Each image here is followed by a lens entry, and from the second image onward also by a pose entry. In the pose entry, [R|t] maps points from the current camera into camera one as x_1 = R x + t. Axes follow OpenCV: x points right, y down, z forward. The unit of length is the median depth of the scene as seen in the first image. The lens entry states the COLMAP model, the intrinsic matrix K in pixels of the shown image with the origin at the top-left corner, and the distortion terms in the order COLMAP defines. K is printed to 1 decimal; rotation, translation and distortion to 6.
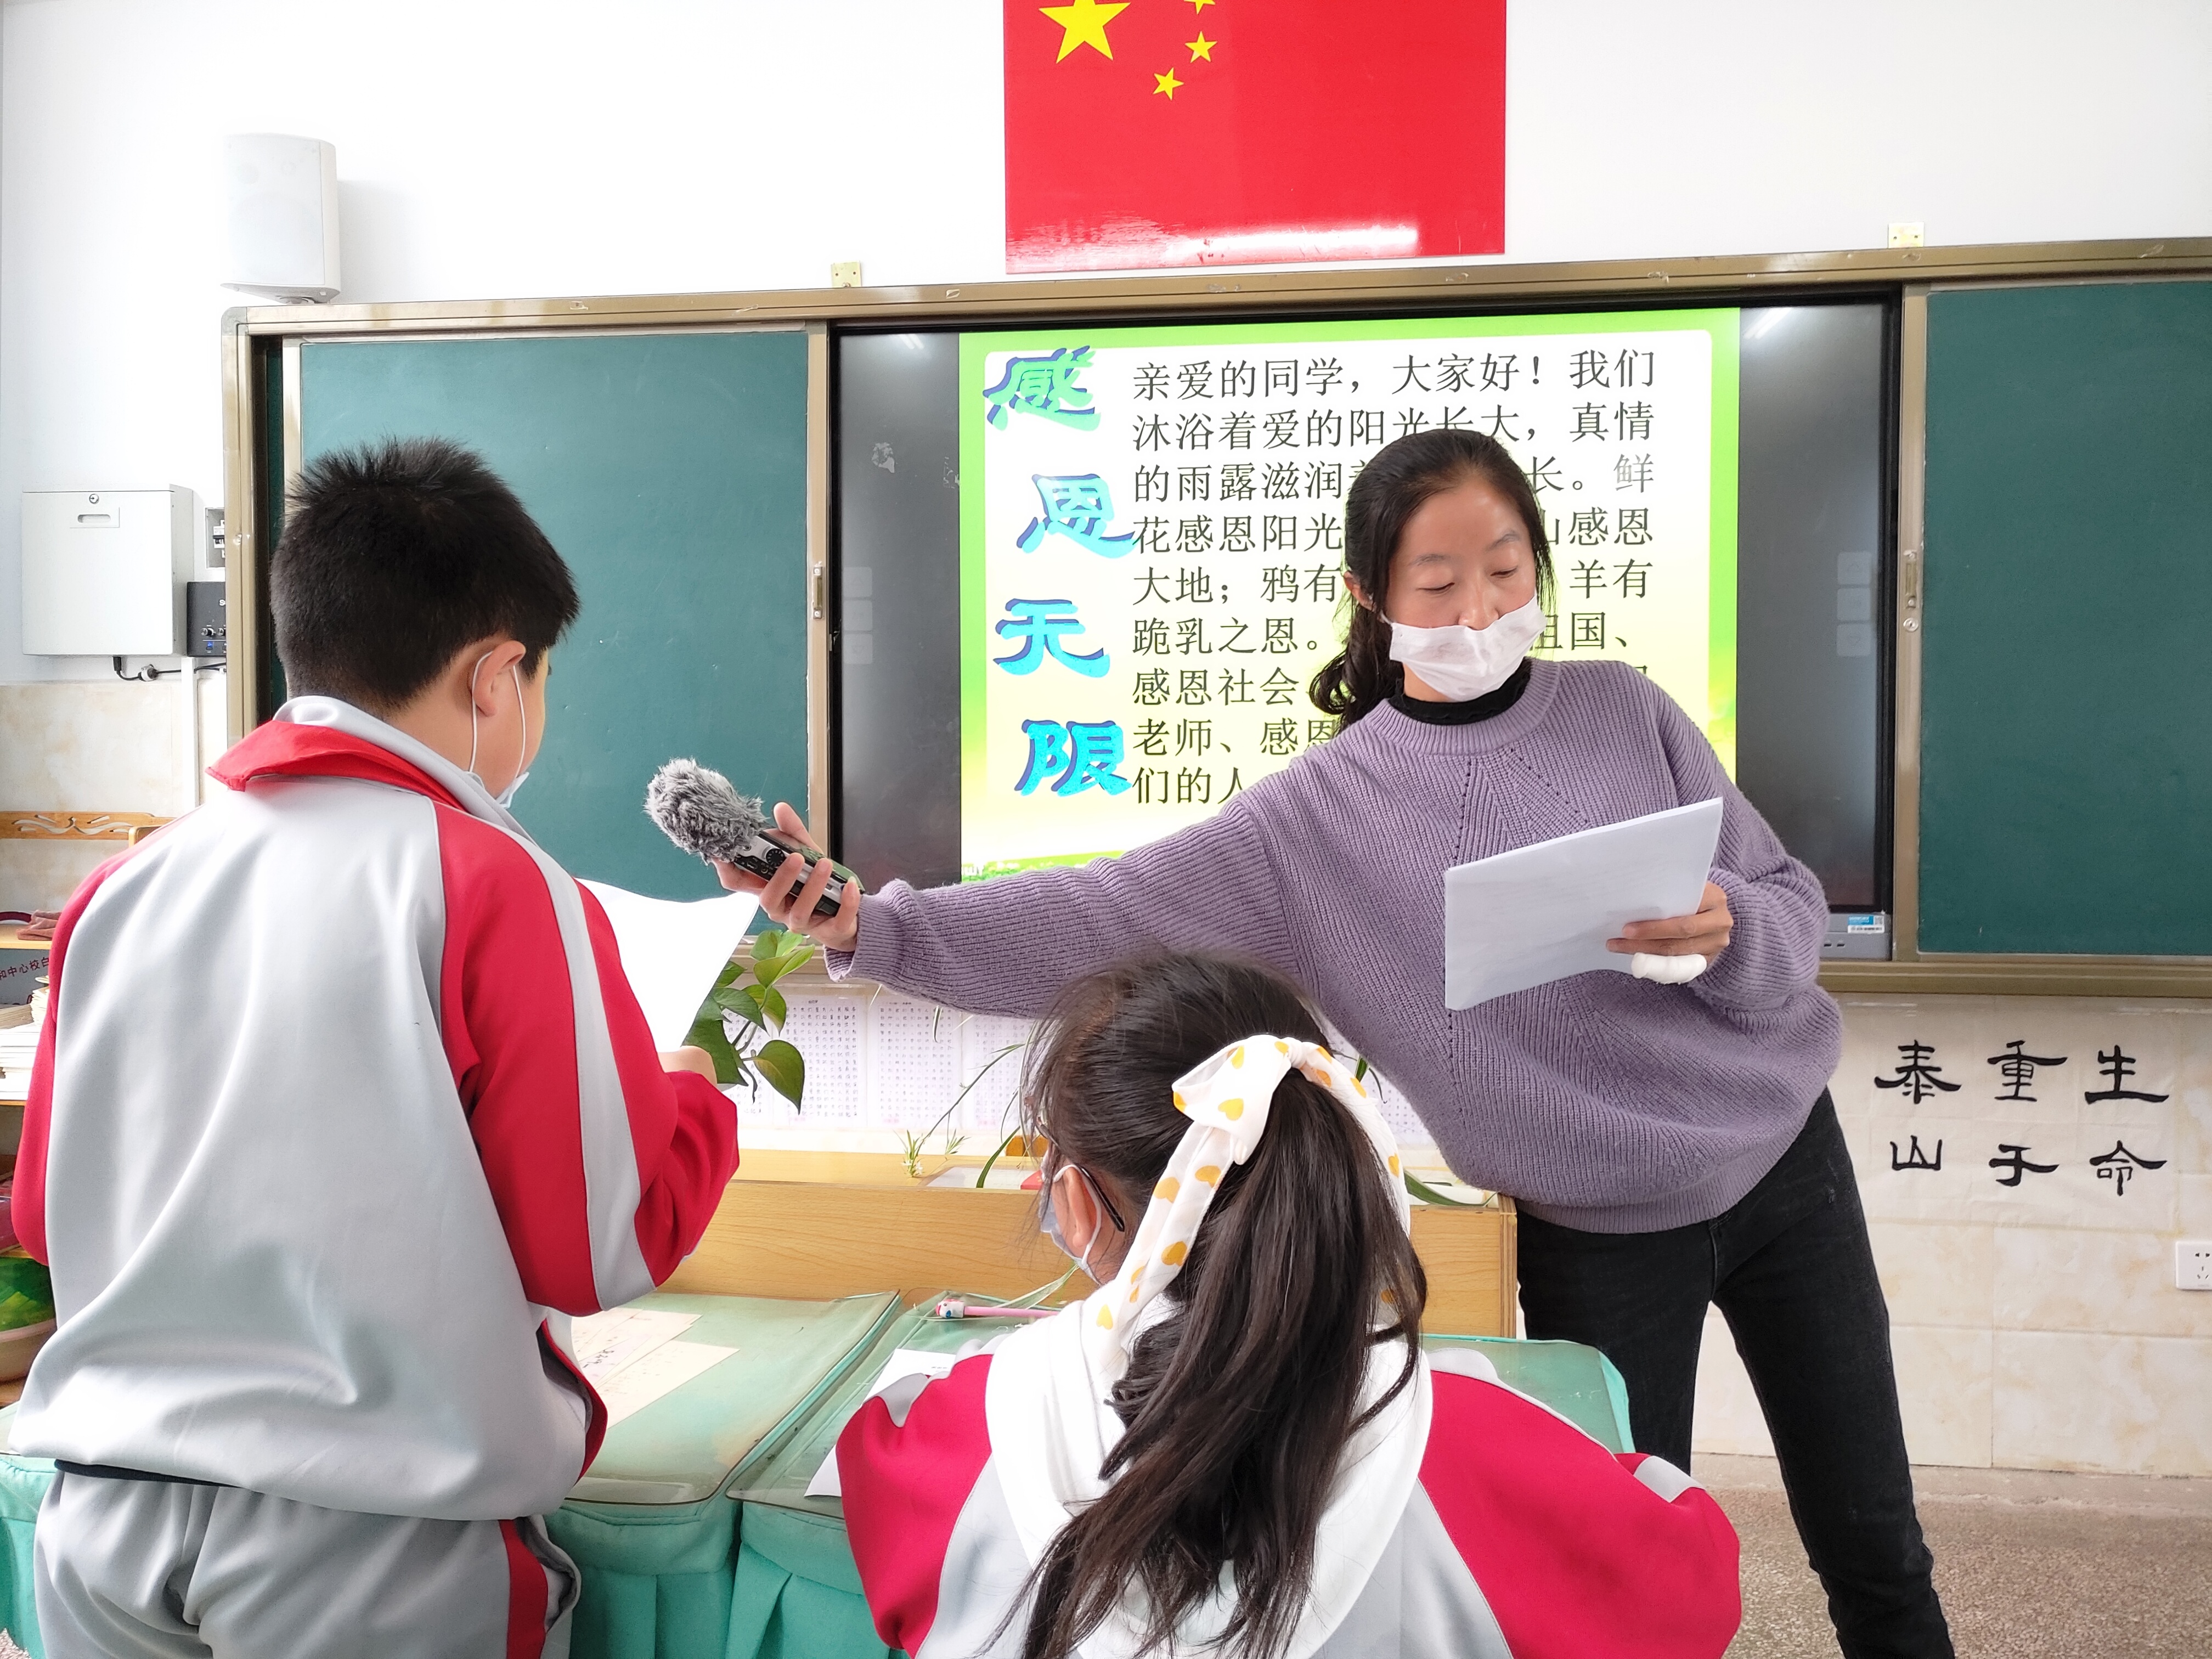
lens RADIAL K [[1772.3, 0, 1108.9], [0, 1772.3, 829.9], [0, 0, 1]] dist [0.029244, 0.002281]
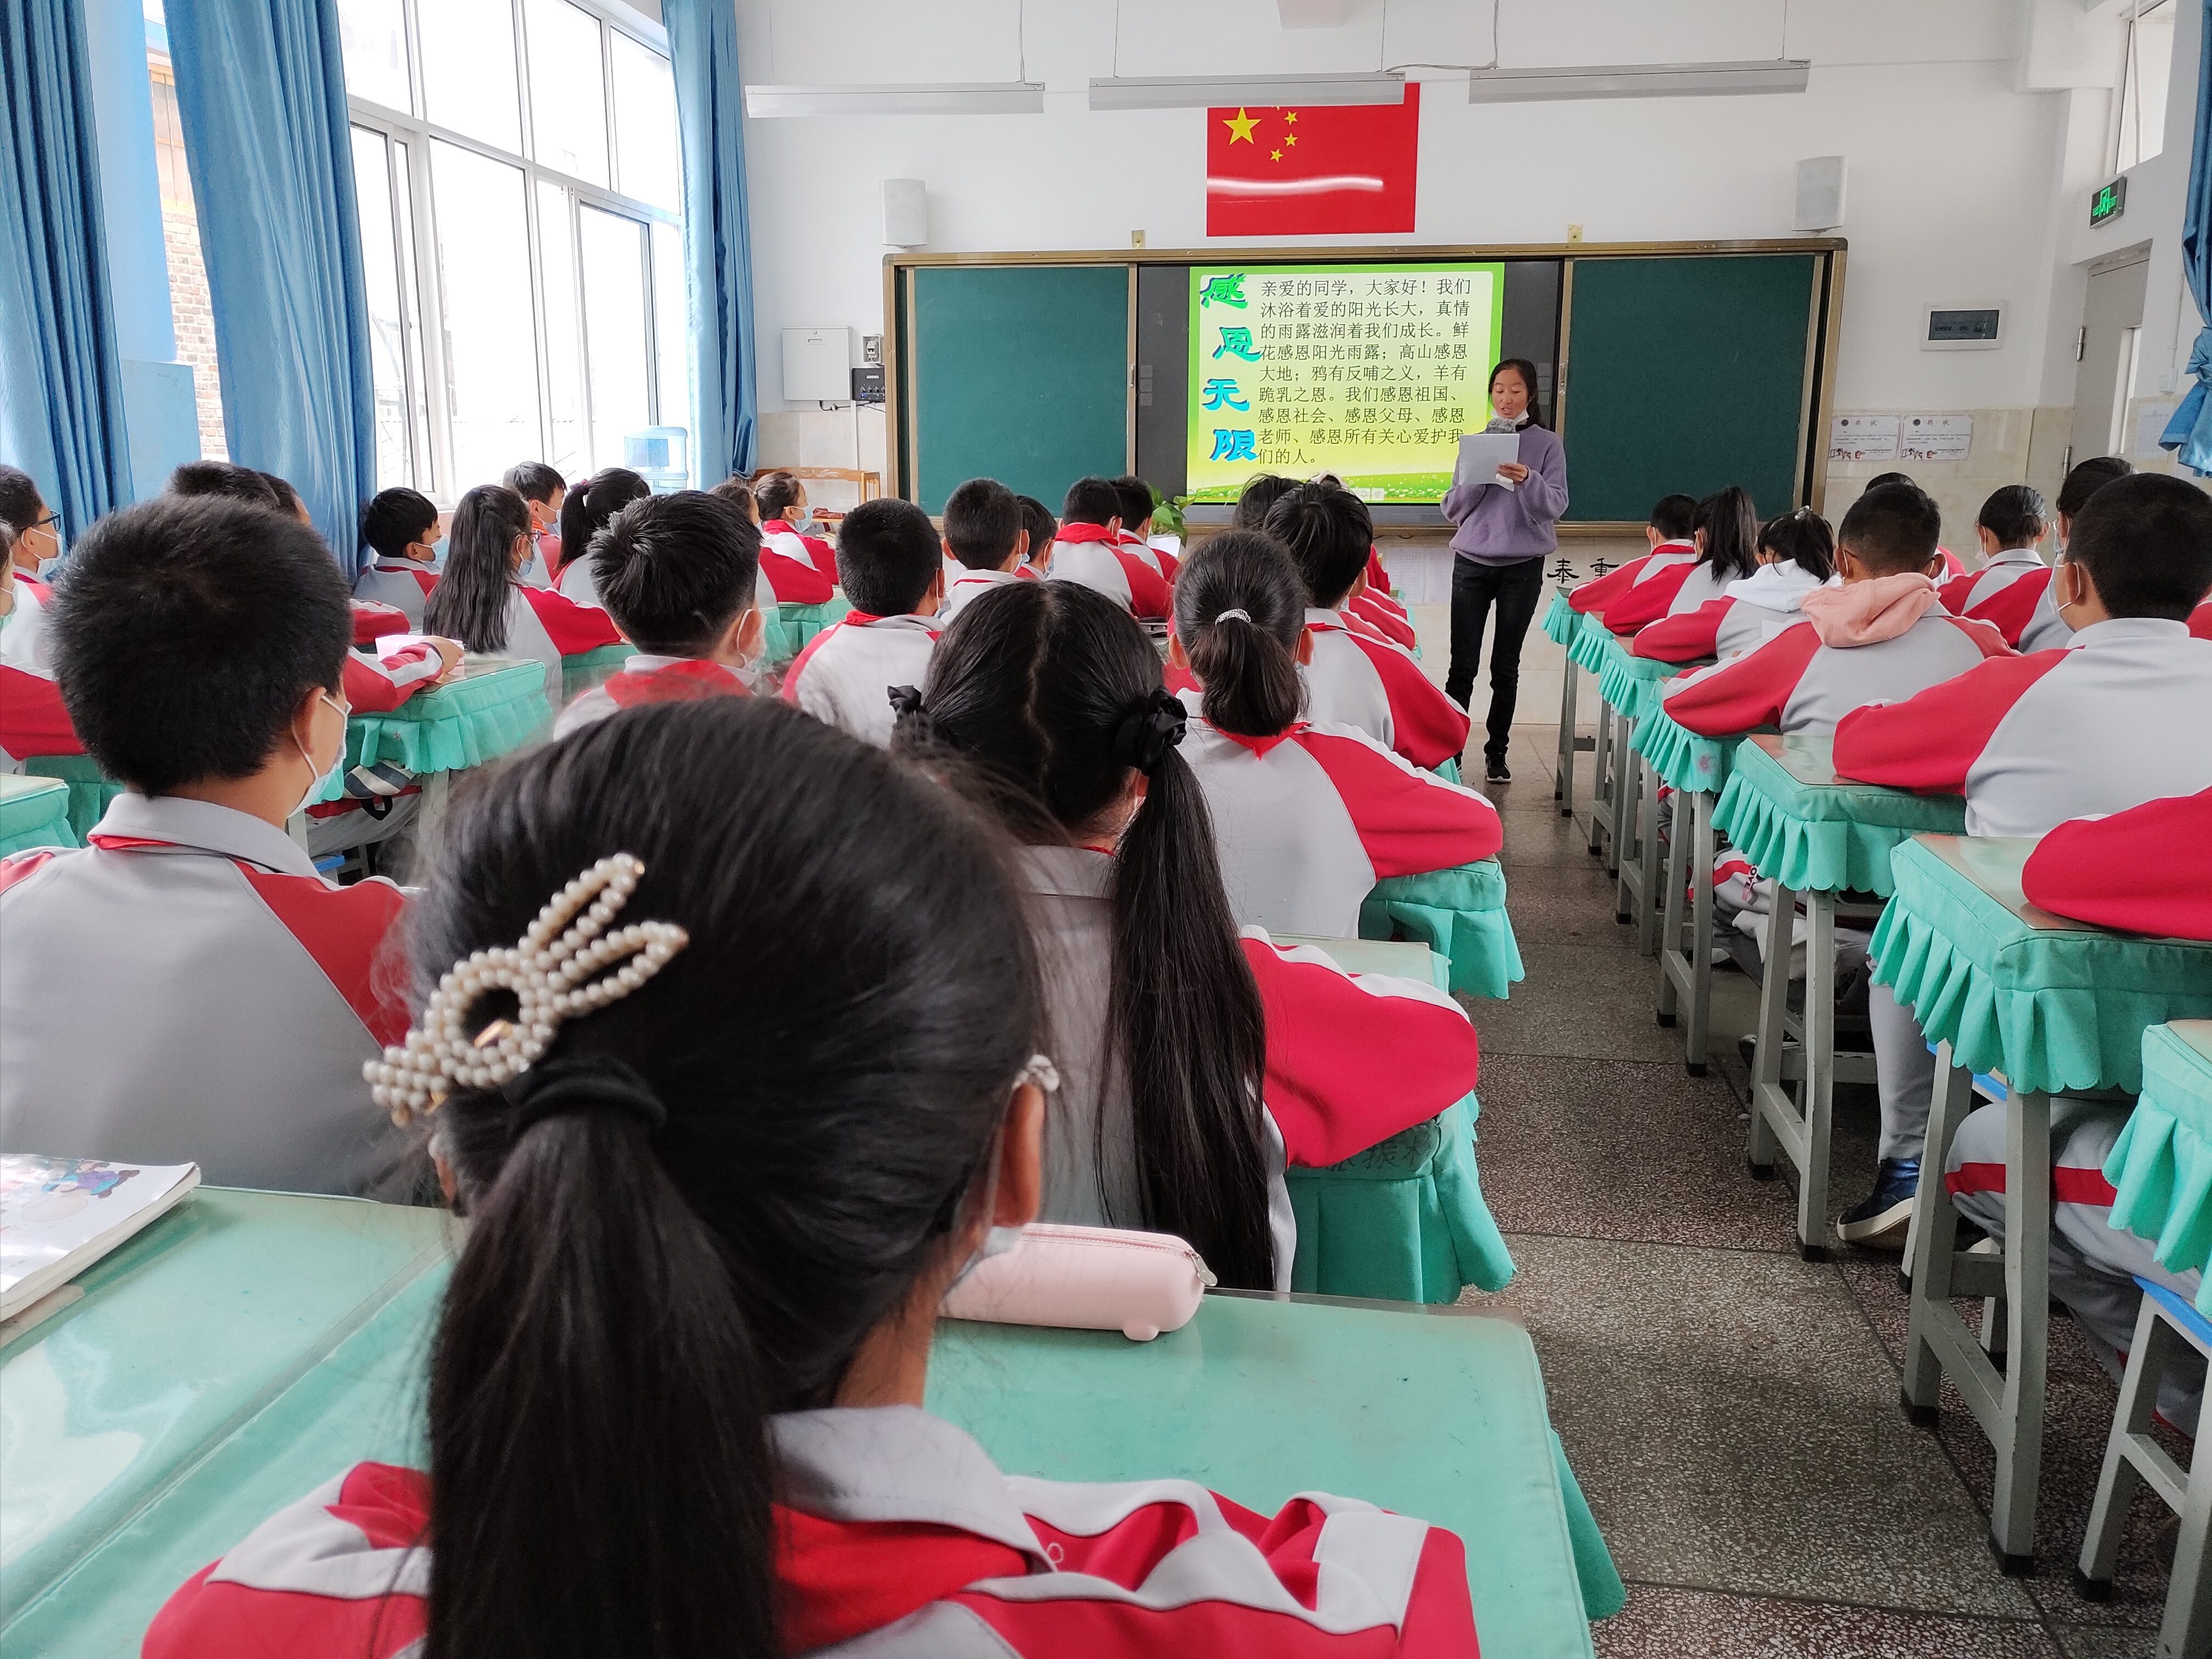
lens RADIAL K [[1772.3, 0, 1103.4], [0, 1772.3, 825.2], [0, 0, 1]] dist [0.029244, 0.002281]
pose [[0.999988, -0.000729, -0.004898, -0.193853], [0.001622, 0.982742, 0.184973, 0.022848], [0.004679, -0.184978, 0.982731, -1.559821]]
